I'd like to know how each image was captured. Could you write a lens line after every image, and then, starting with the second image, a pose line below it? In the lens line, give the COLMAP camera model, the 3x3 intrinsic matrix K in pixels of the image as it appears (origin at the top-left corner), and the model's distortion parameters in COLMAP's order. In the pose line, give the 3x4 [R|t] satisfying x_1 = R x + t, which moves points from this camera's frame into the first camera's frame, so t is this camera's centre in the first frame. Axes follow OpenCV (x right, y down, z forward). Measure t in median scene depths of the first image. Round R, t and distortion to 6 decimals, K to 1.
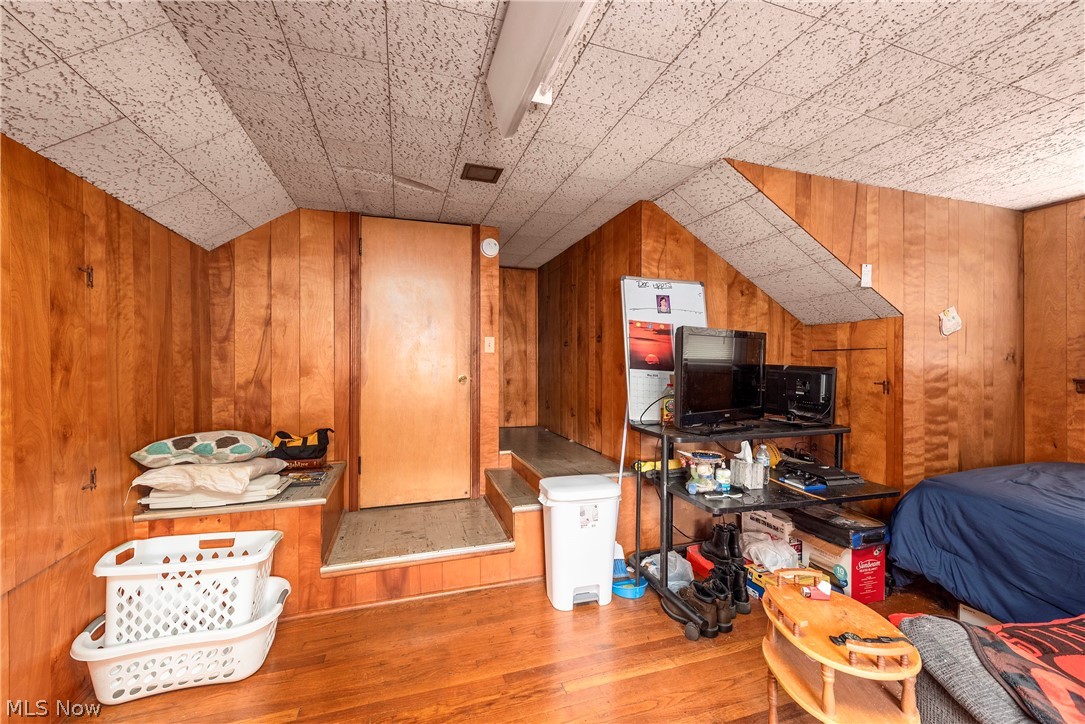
lens RADIAL K [[428.9, 0, 540.1], [0, 428.9, 360.4], [0, 0, 1]] dist [0.009498, -0.000332]
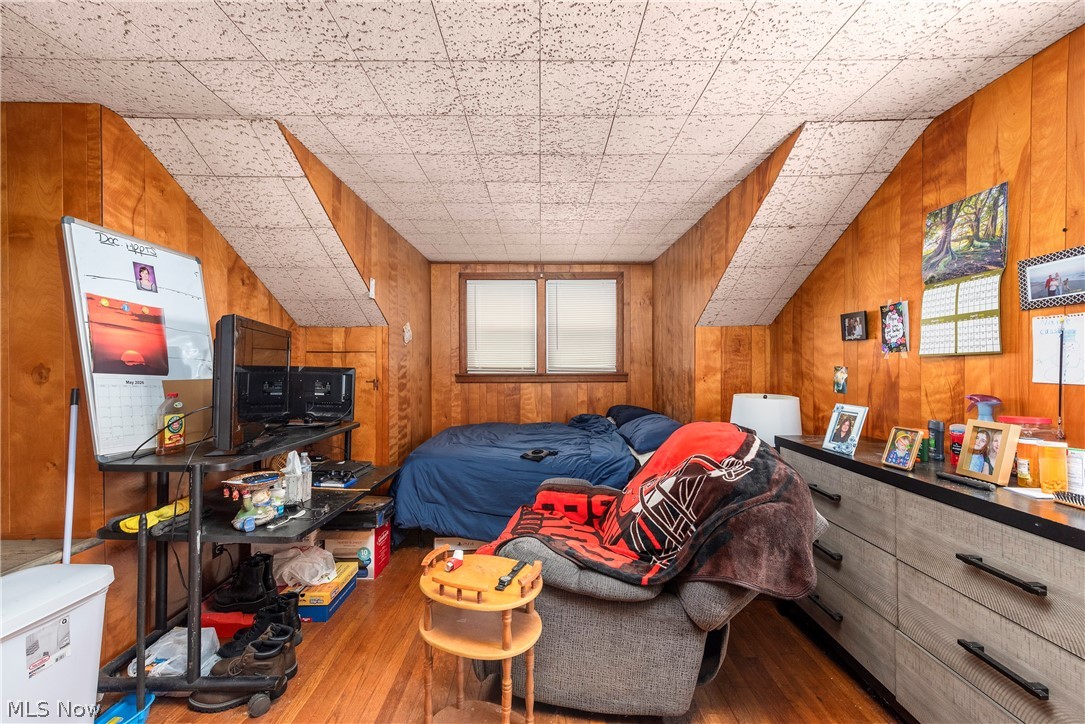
lens RADIAL K [[428.9, 0, 532.3], [0, 428.9, 366.2], [0, 0, 1]] dist [0.009498, -0.000332]
pose [[0.319110, -0.003147, 0.947712, -0.185998], [-0.004579, 0.999978, 0.004863, 0.004181], [-0.947706, -0.005892, 0.319089, 0.220374]]
